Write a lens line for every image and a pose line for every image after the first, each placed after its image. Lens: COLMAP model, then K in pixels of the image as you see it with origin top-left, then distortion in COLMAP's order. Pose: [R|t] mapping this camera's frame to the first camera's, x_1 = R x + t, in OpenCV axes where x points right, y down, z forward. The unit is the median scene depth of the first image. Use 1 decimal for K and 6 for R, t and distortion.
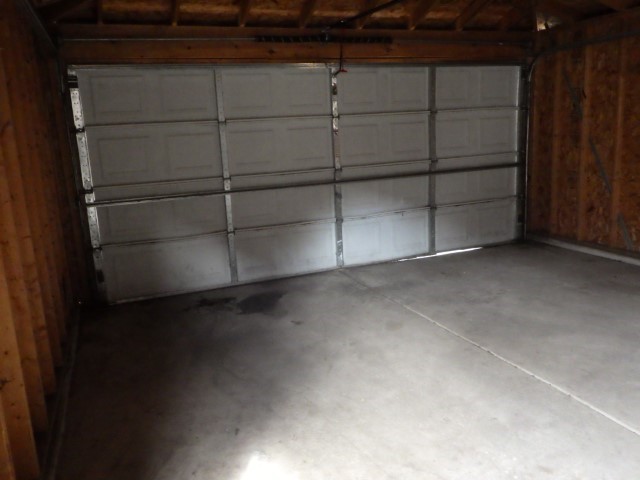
lens RADIAL K [[526.6, 0, 319.9], [0, 526.6, 228.2], [0, 0, 1]] dist [-0.000276, -0.013111]
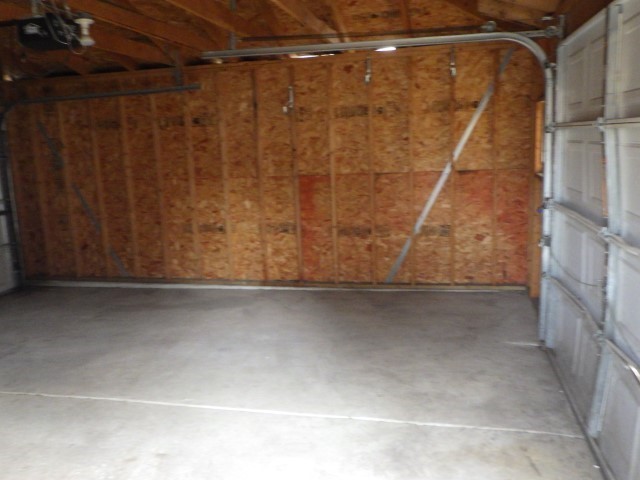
lens RADIAL K [[526.6, 0, 319.9], [0, 526.6, 228.2], [0, 0, 1]] dist [-0.000276, -0.013111]
pose [[0.574856, -0.104502, 0.811554, -0.098726], [0.167836, 0.985782, 0.008052, -0.001206], [-0.800857, 0.131579, 0.584222, -0.049980]]
